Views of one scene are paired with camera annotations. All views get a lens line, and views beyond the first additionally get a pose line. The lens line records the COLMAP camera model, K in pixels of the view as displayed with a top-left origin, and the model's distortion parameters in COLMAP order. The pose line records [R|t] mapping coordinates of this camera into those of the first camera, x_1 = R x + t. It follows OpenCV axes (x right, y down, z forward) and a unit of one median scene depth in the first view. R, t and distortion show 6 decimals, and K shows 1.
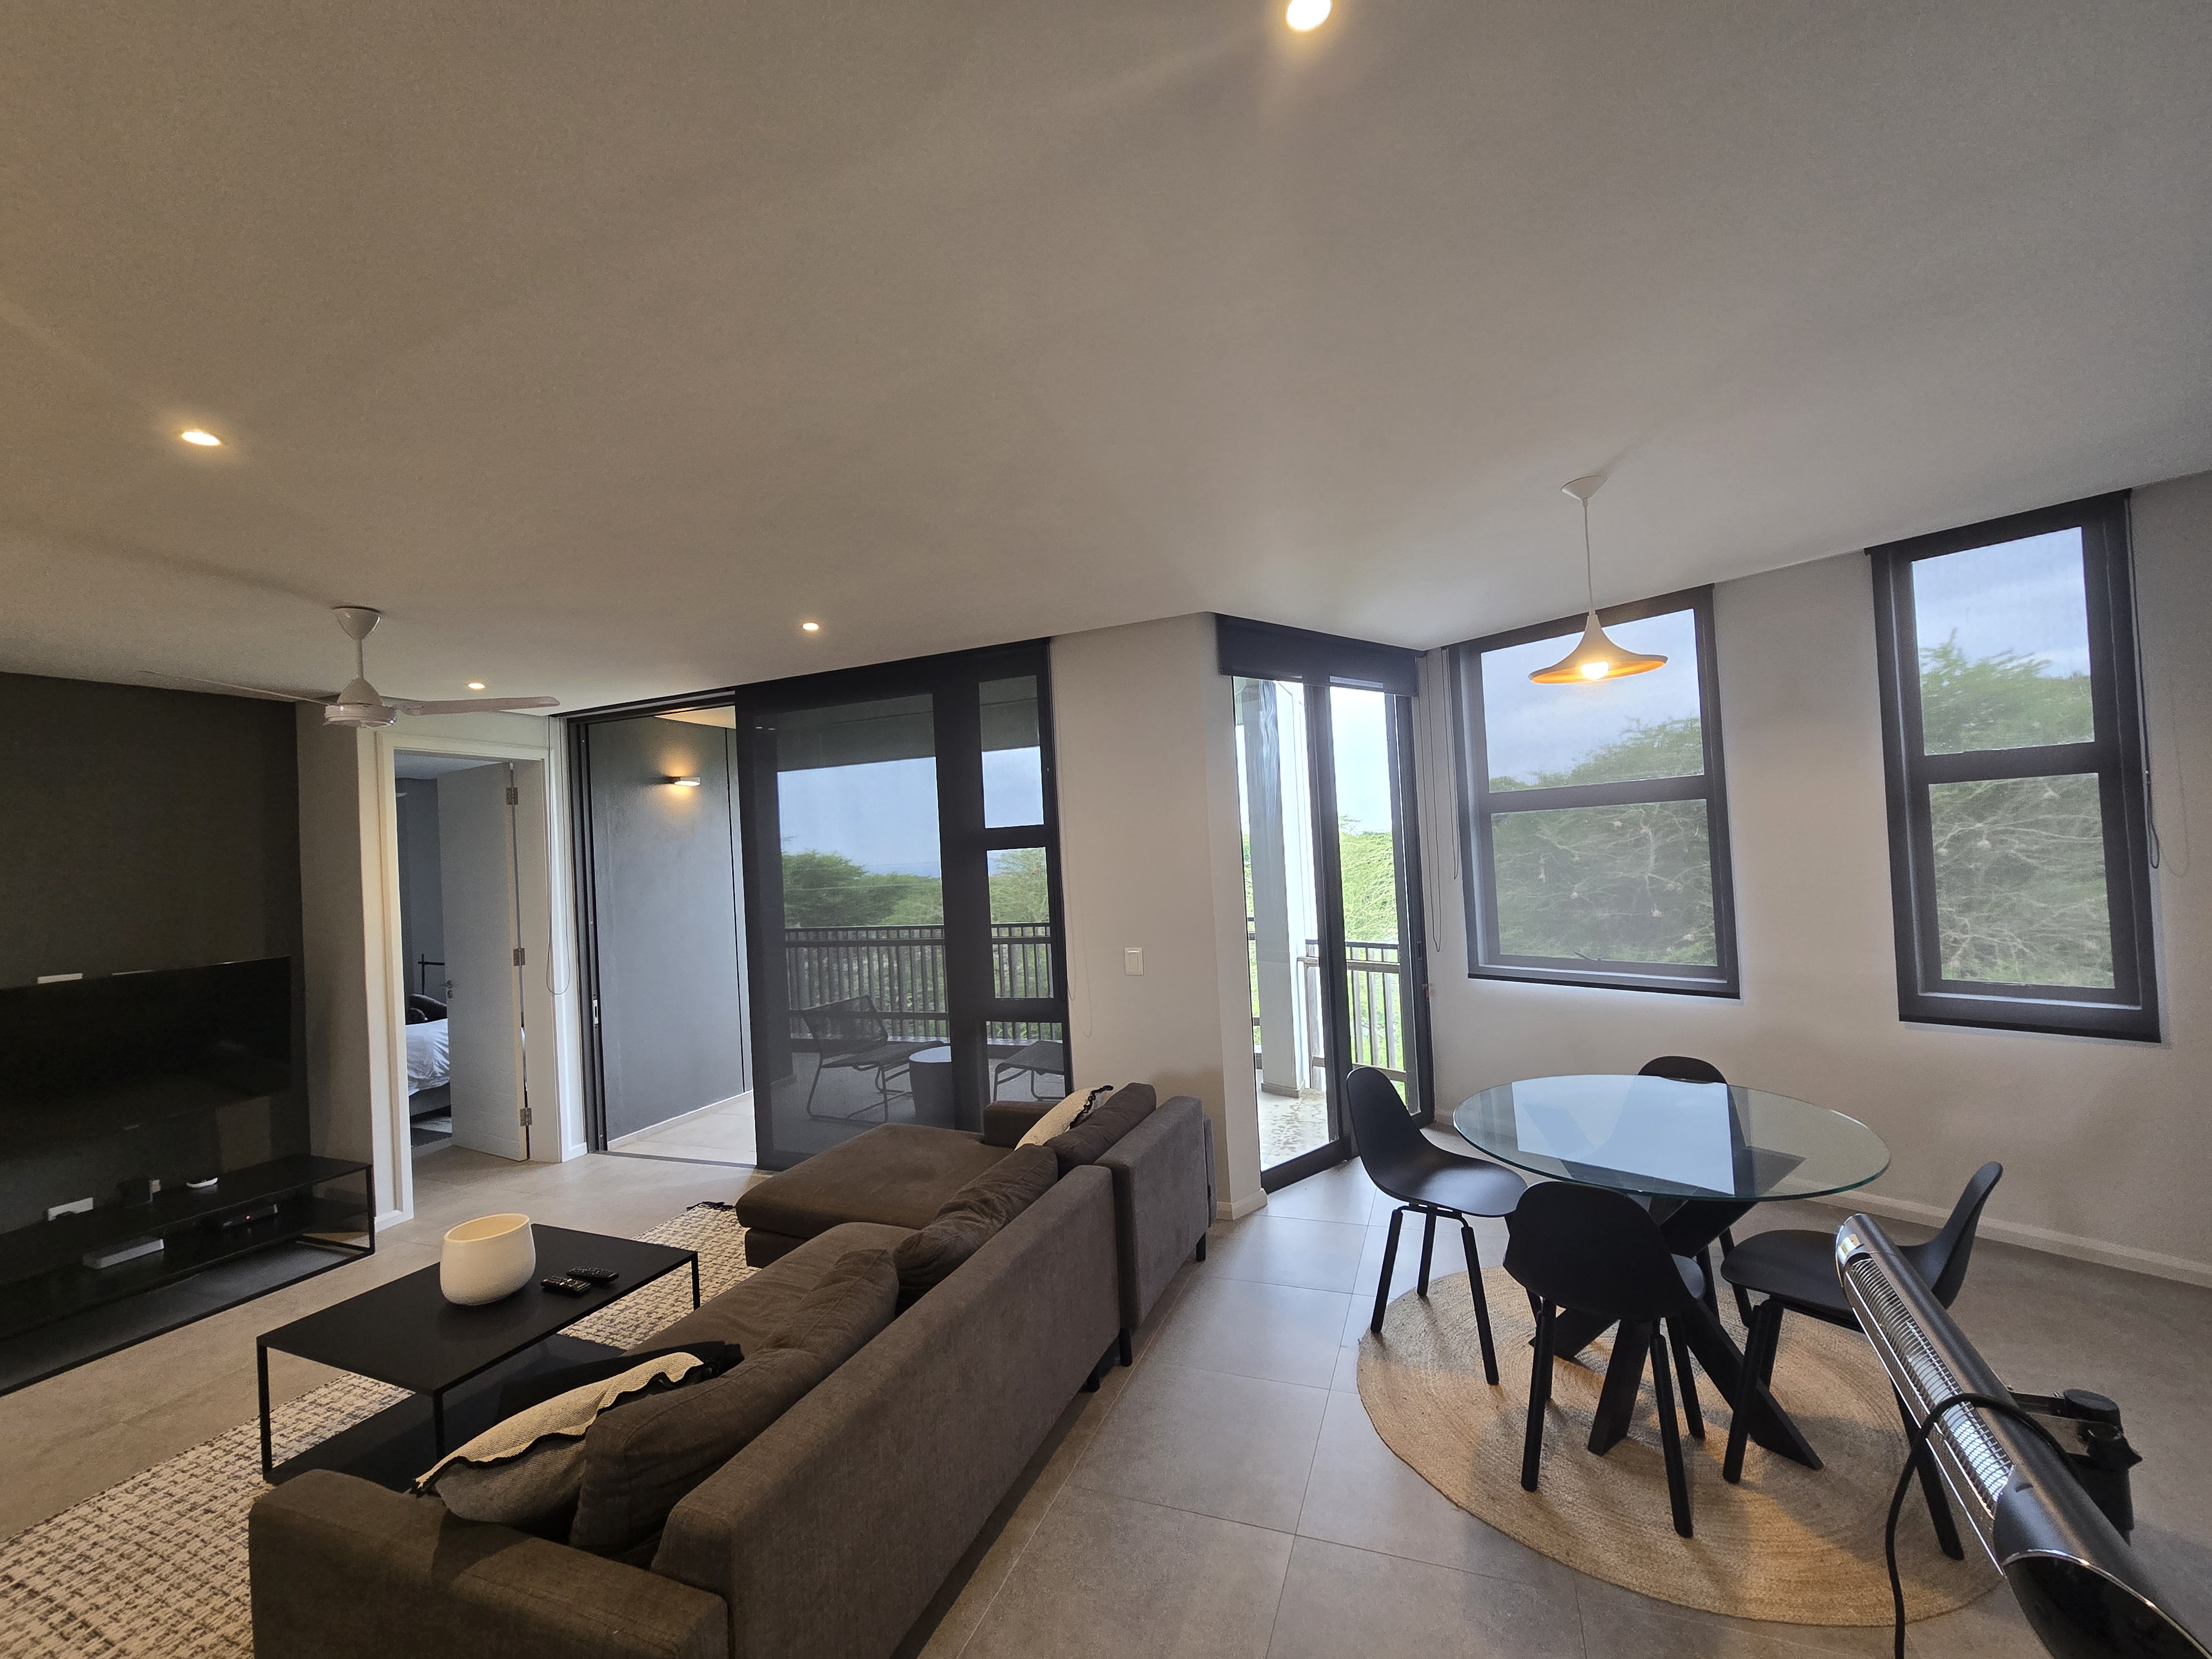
lens RADIAL K [[902.1, 0, 1096.7], [0, 902.1, 834.4], [0, 0, 1]] dist [0.007642, 0.000076]
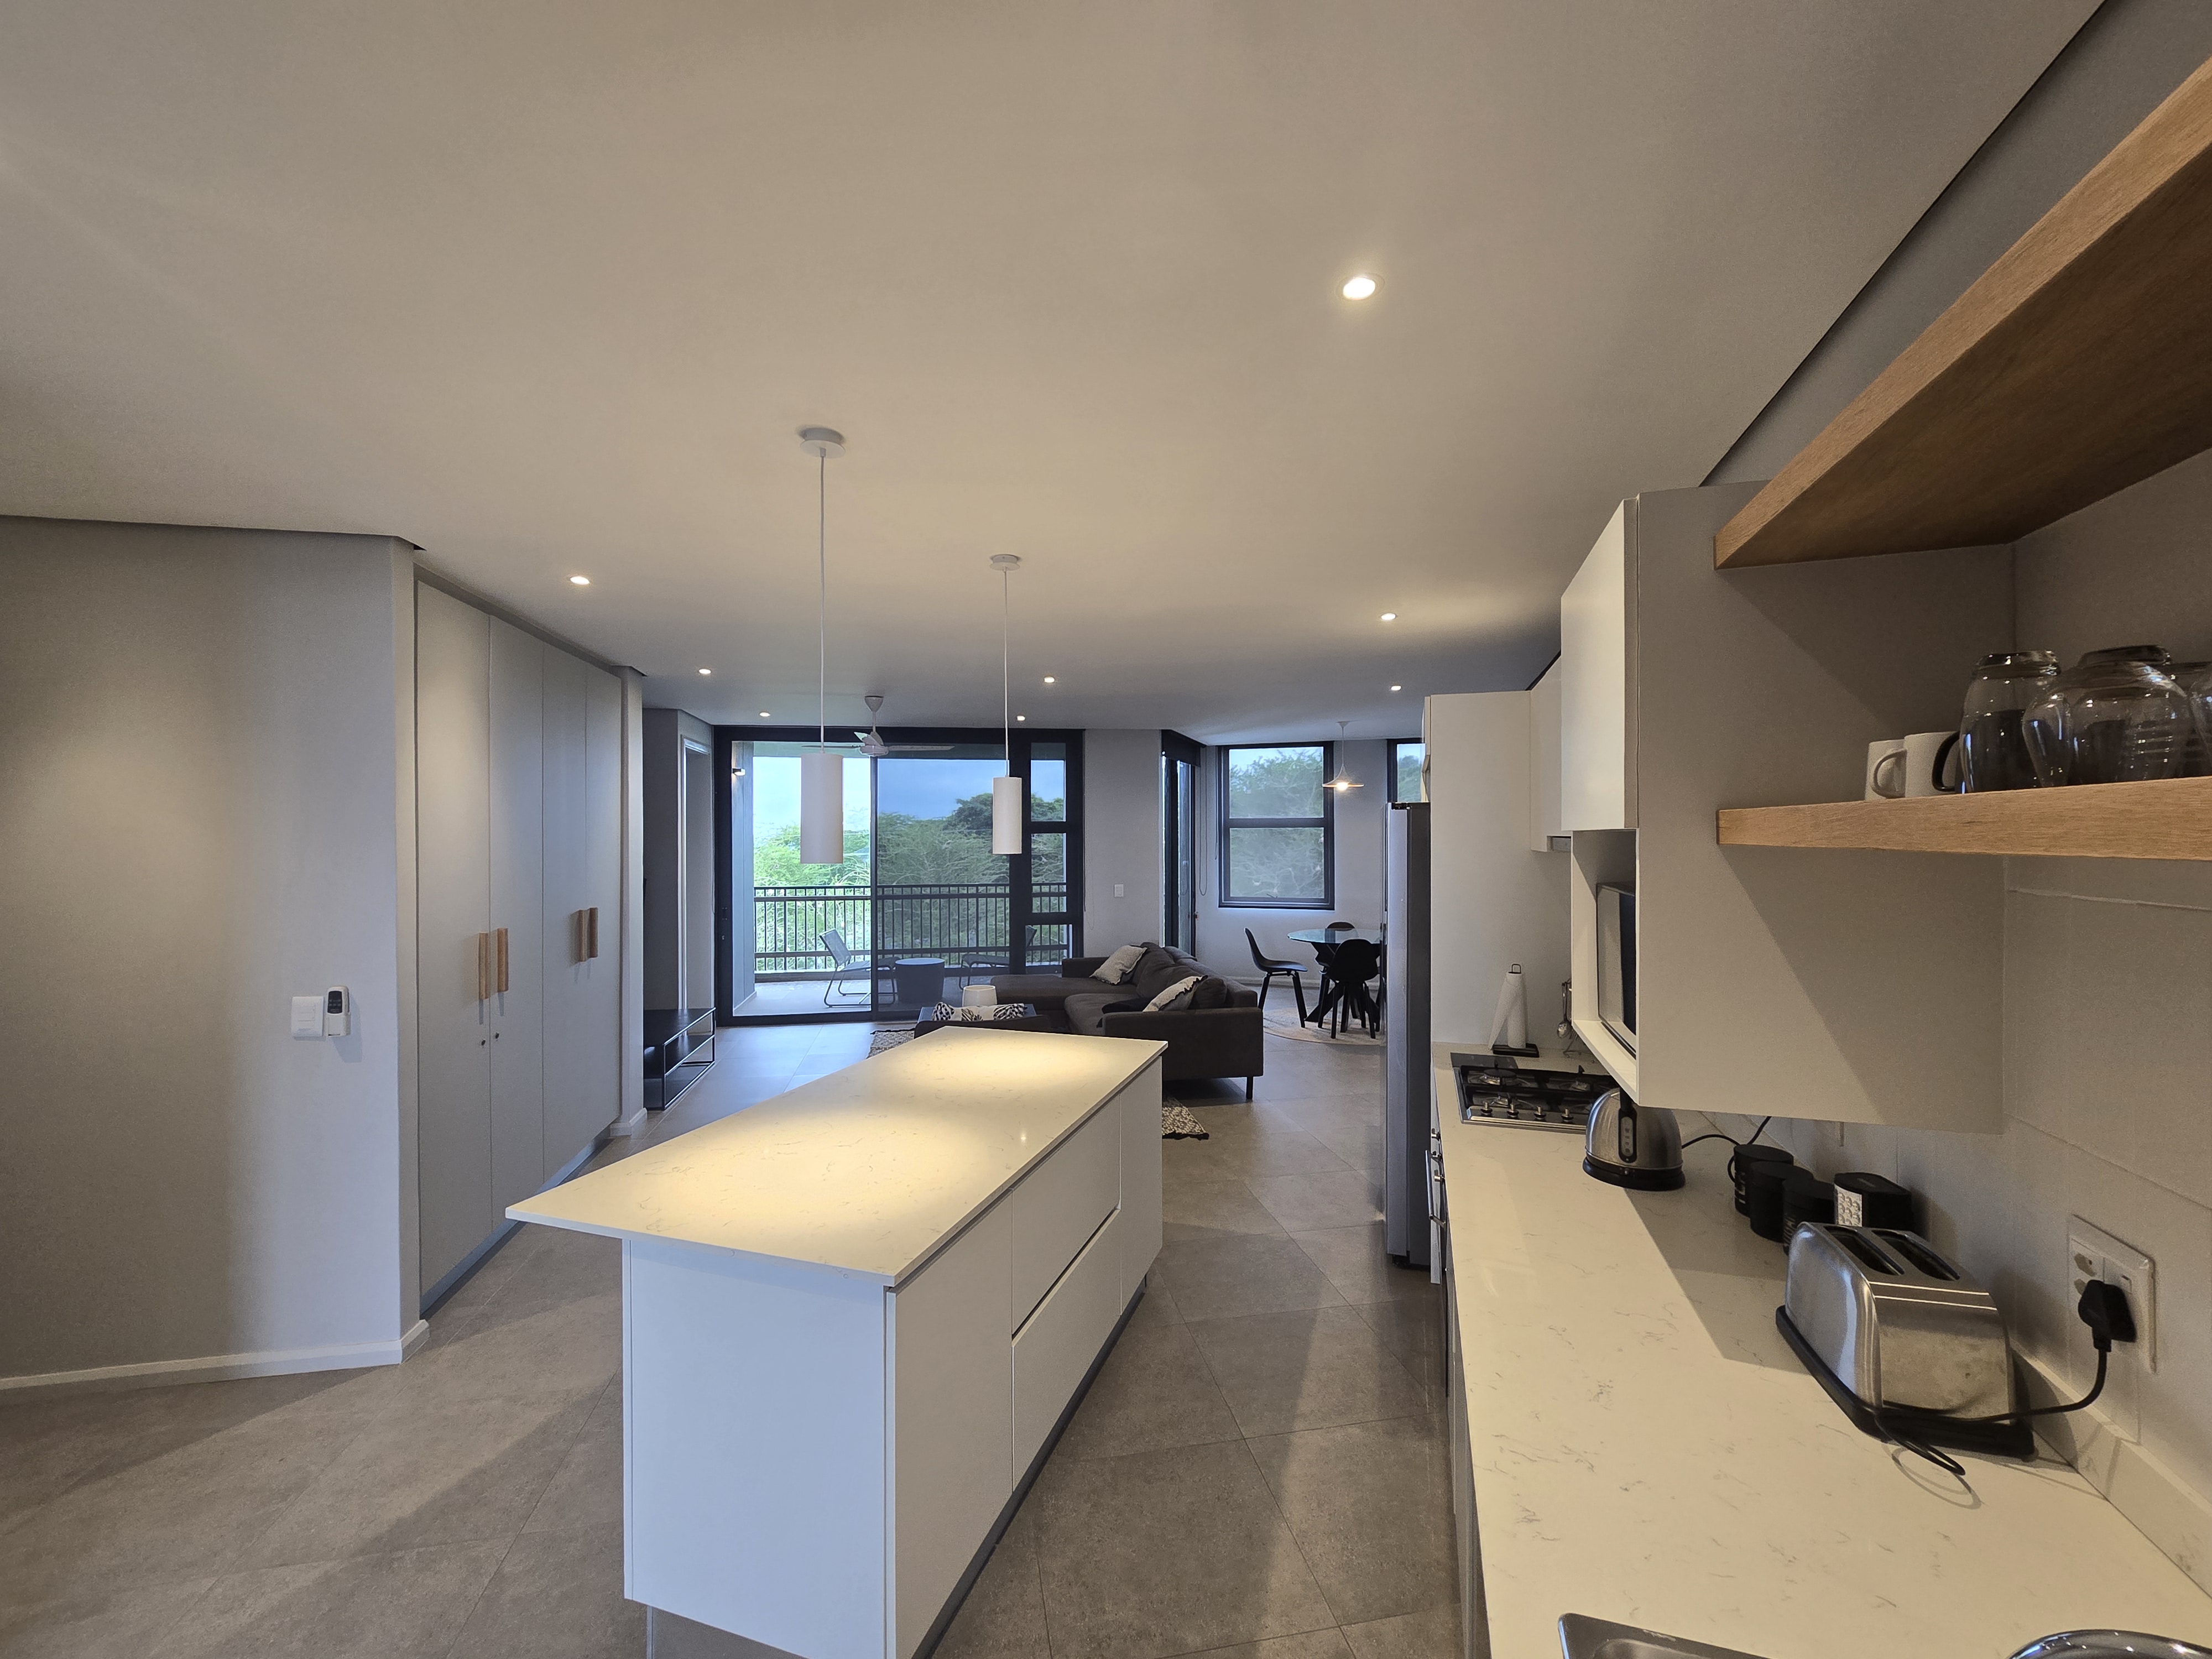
lens RADIAL K [[903.0, 0, 1112.8], [0, 903.0, 834.0], [0, 0, 1]] dist [-0.016954, 0.003924]
pose [[0.851815, 0.050640, 0.521390, -1.007299], [-0.053458, 0.998524, -0.009644, 0.030206], [-0.521108, -0.019658, 0.853264, -0.707473]]
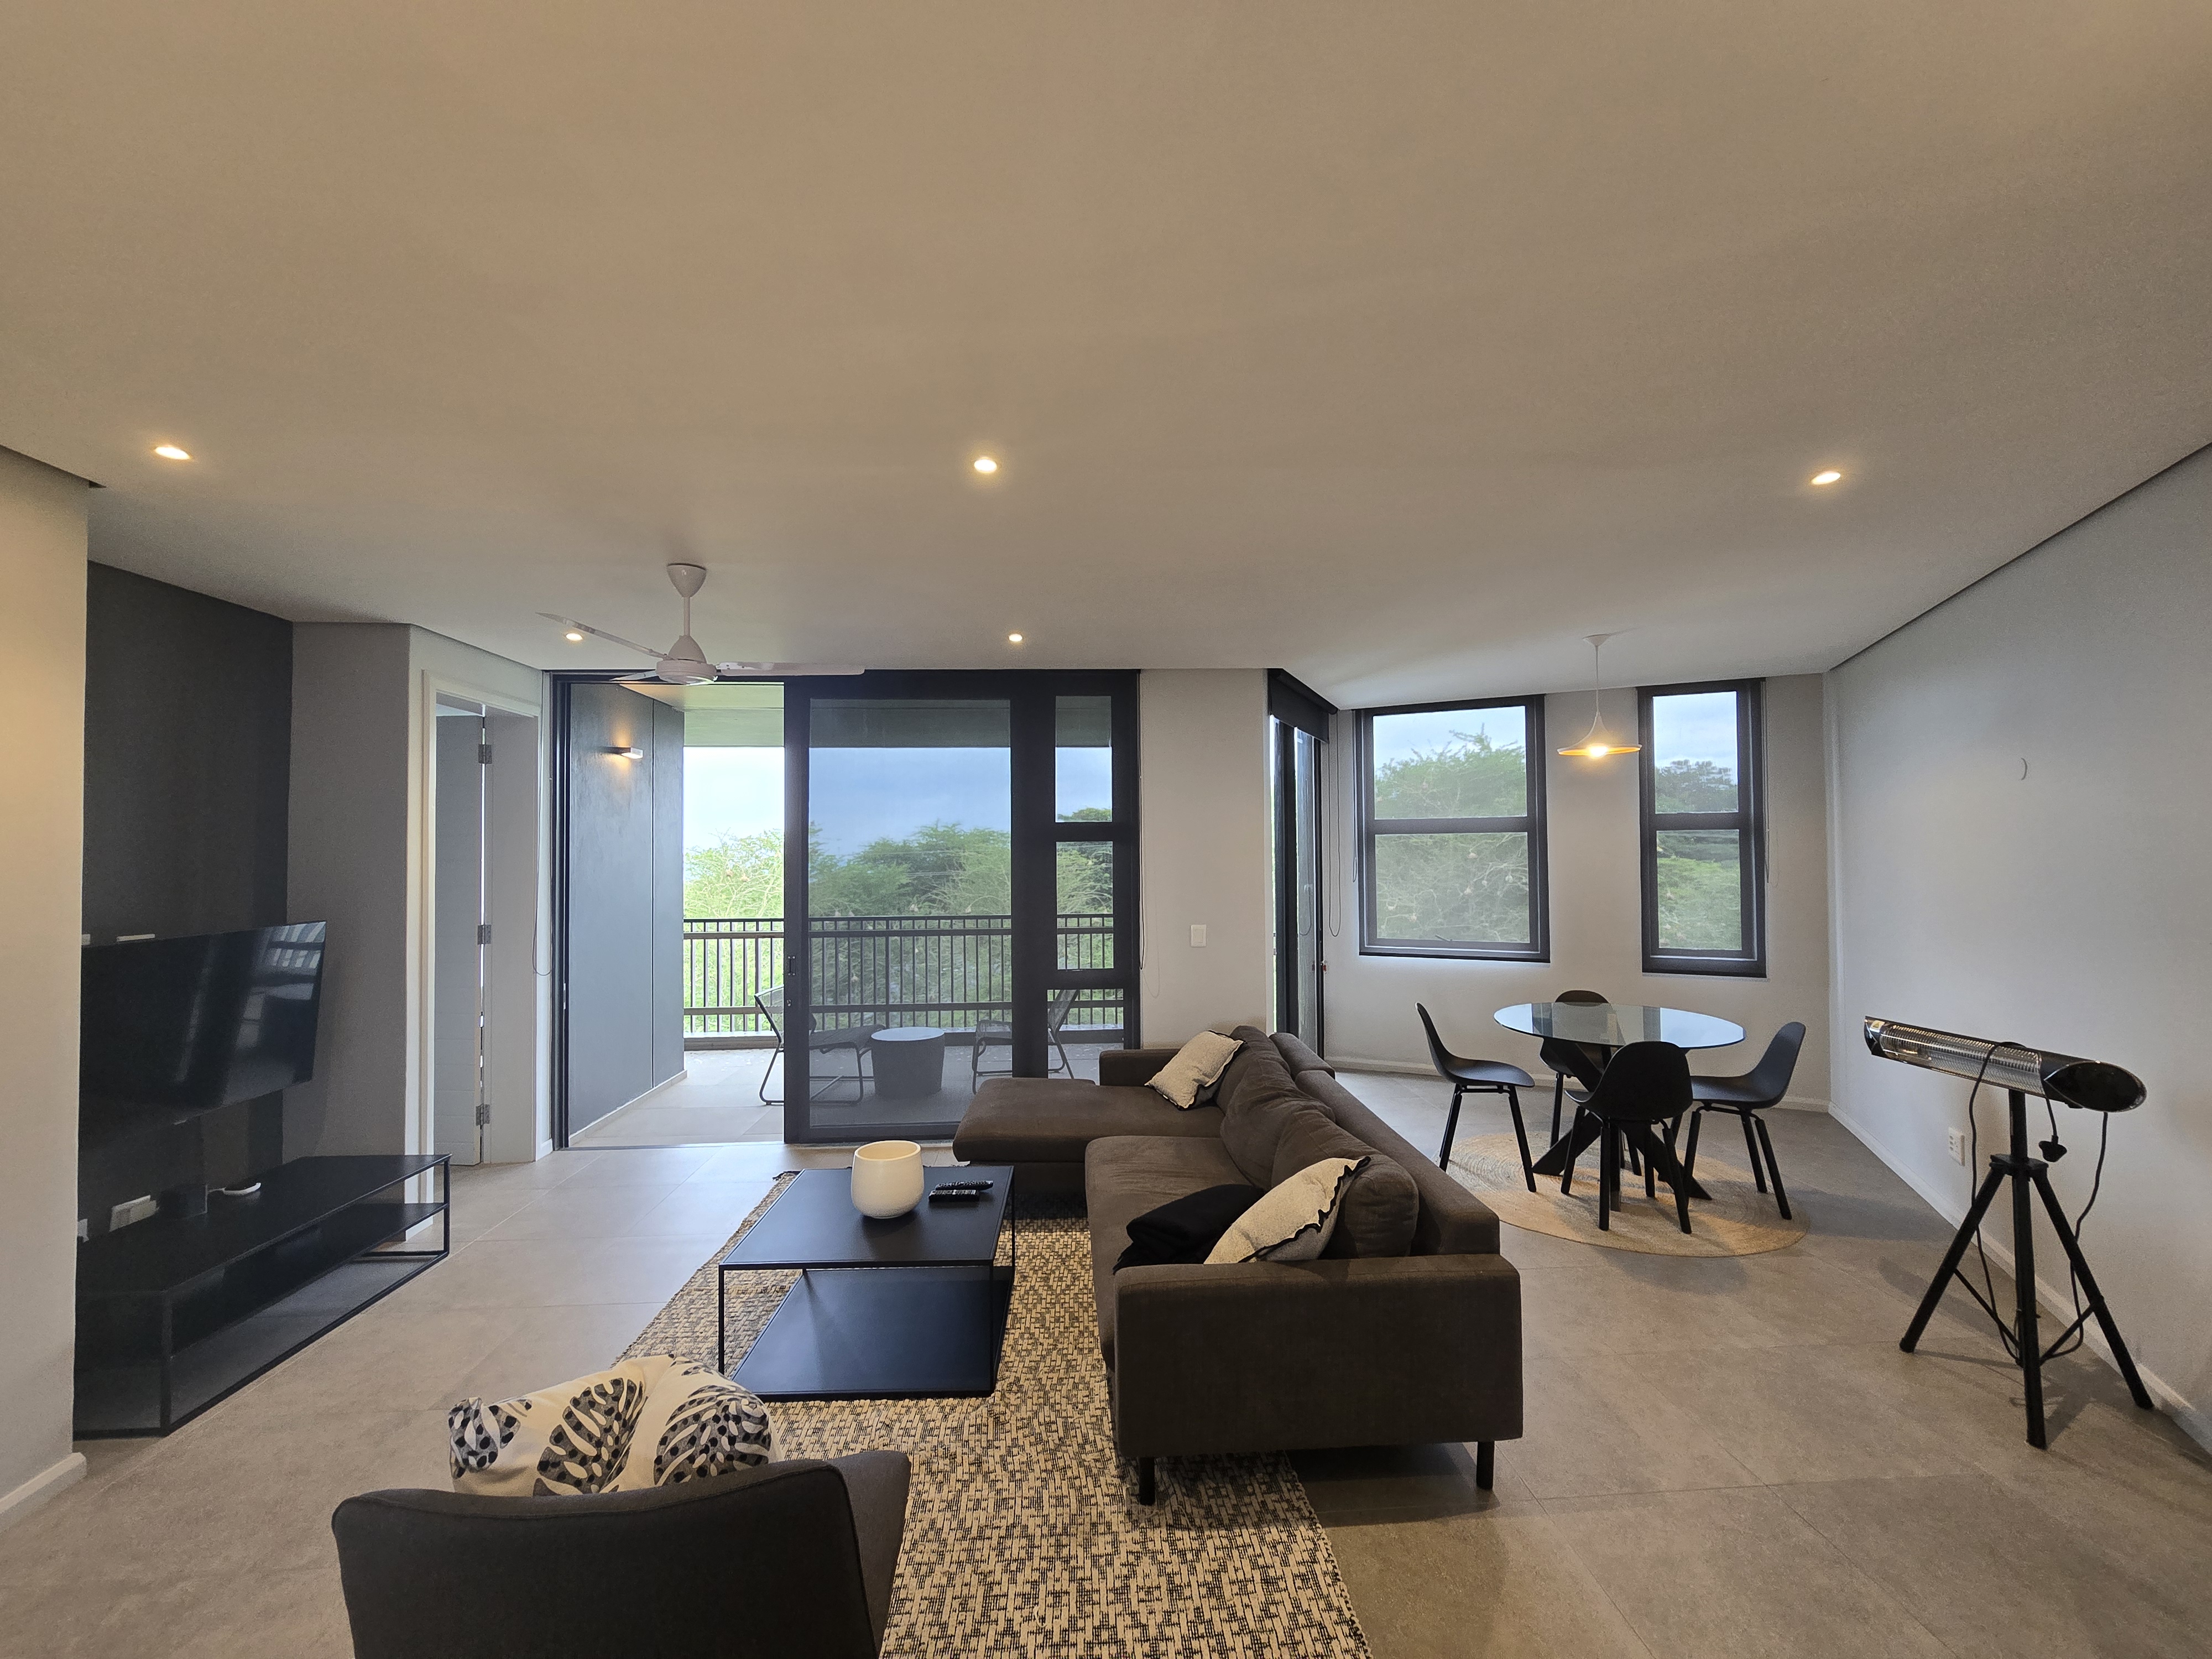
lens RADIAL K [[910.6, 0, 1118.6], [0, 910.6, 831.1], [0, 0, 1]] dist [-0.001934, 0.007647]
pose [[0.907816, 0.056598, 0.415532, -0.568782], [-0.049965, 0.998391, -0.026827, 0.033979], [-0.416381, 0.003592, 0.909183, -0.091314]]
